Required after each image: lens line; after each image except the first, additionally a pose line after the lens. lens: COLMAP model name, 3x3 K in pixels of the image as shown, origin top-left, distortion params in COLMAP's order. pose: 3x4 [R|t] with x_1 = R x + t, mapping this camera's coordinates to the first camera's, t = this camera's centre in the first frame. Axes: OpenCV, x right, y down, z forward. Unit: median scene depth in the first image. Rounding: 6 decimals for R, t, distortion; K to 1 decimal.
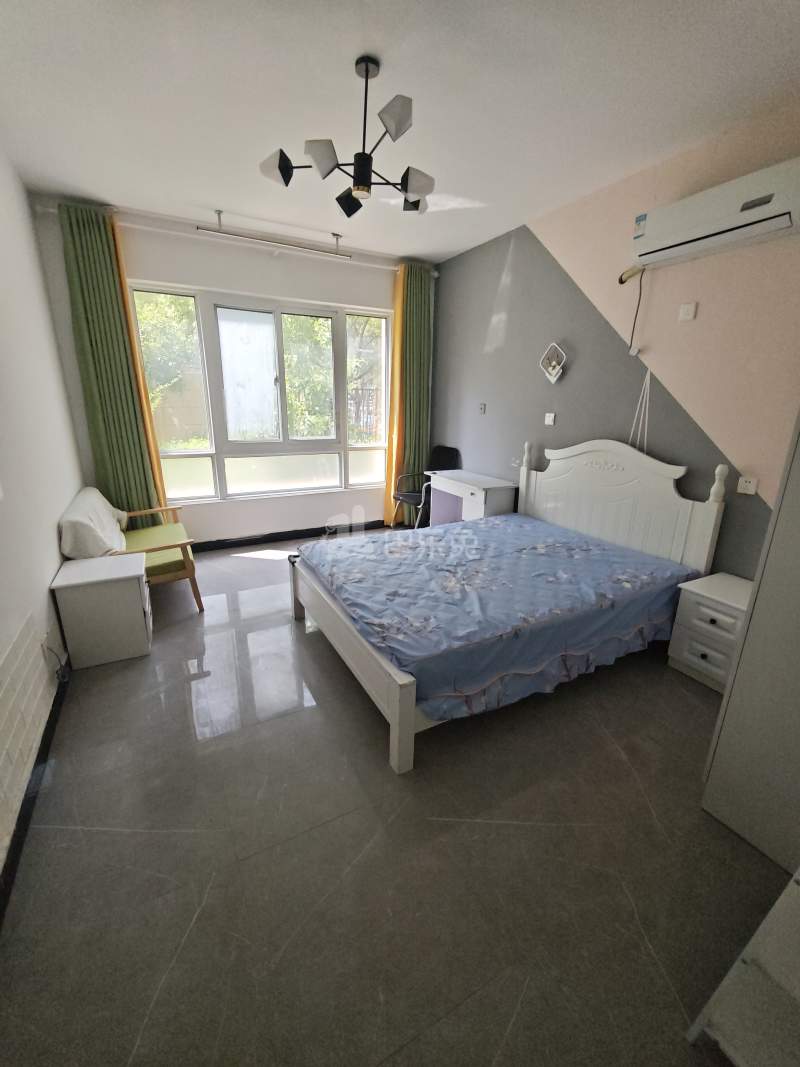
lens RADIAL K [[441.8, 0, 400.4], [0, 441.8, 529.4], [0, 0, 1]] dist [-0.004546, 0.001433]
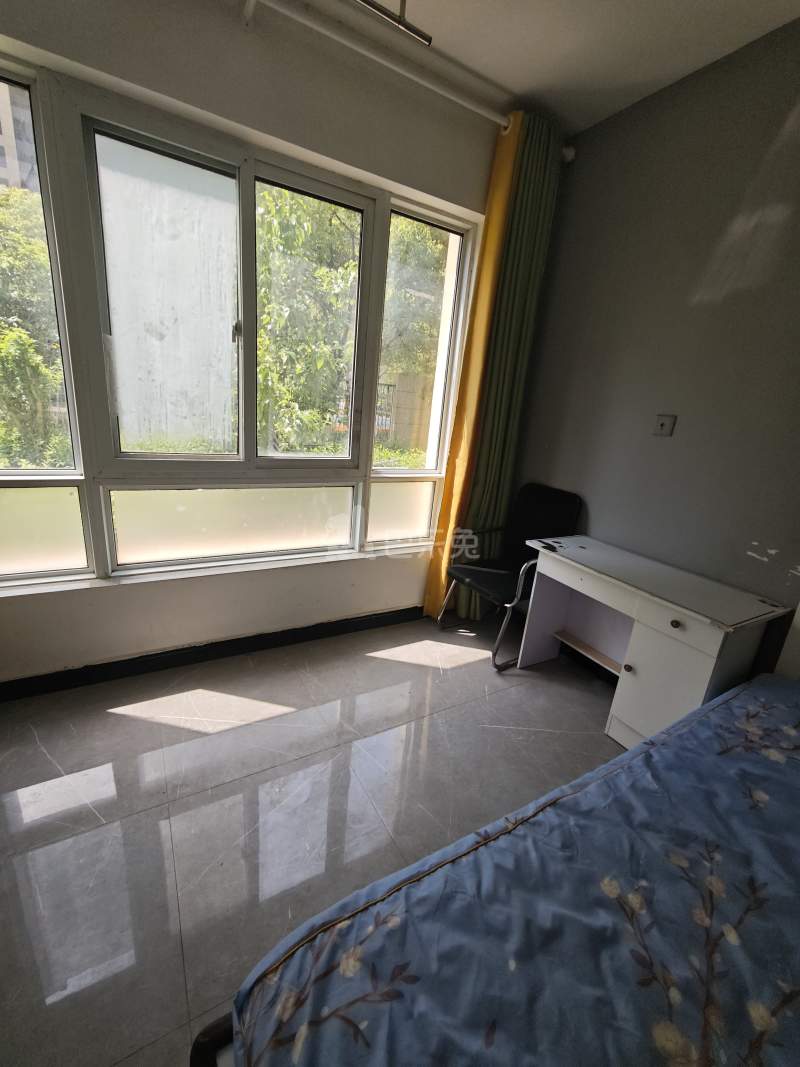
lens RADIAL K [[441.8, 0, 398.1], [0, 441.8, 534.4], [0, 0, 1]] dist [-0.004546, 0.001433]
pose [[0.996916, 0.062803, 0.047060, -0.139322], [-0.063307, 0.997951, 0.009292, -0.160032], [-0.046380, -0.012242, 0.998849, 0.608241]]
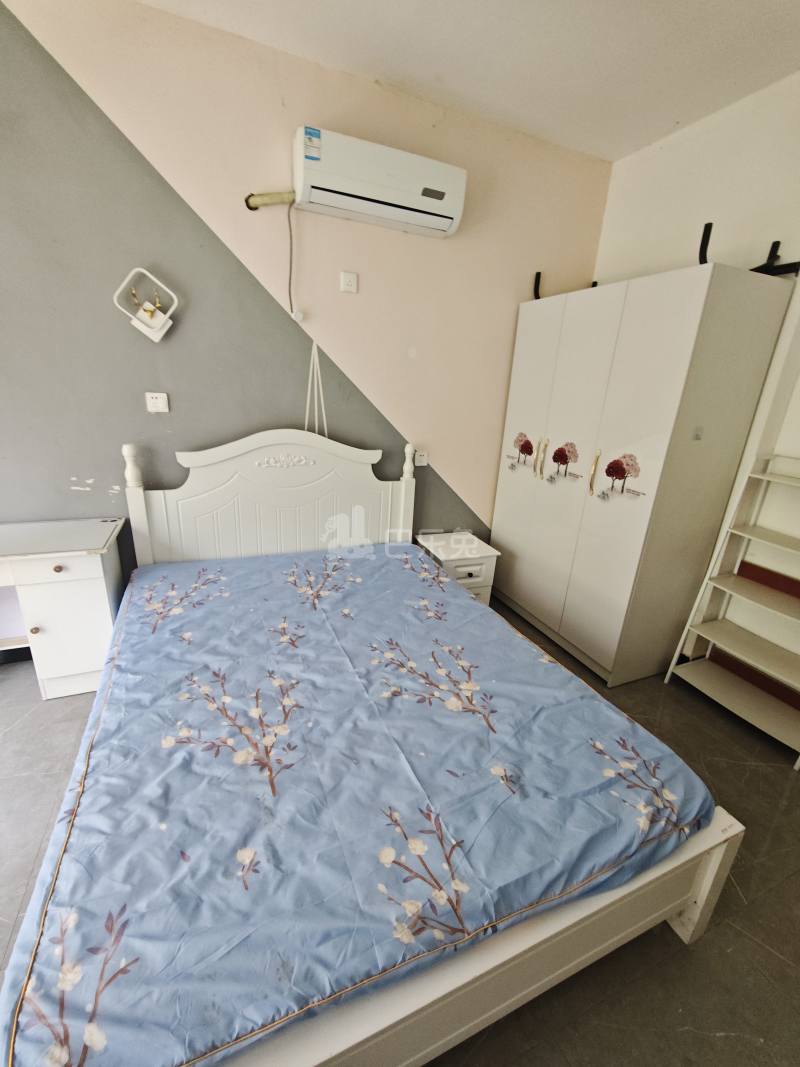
lens RADIAL K [[441.8, 0, 399.2], [0, 441.8, 532.4], [0, 0, 1]] dist [-0.004546, 0.001433]
pose [[0.095894, -0.328578, 0.939596, -0.244200], [0.223694, 0.926915, 0.301313, -0.184205], [-0.969931, 0.181288, 0.162387, 0.584765]]
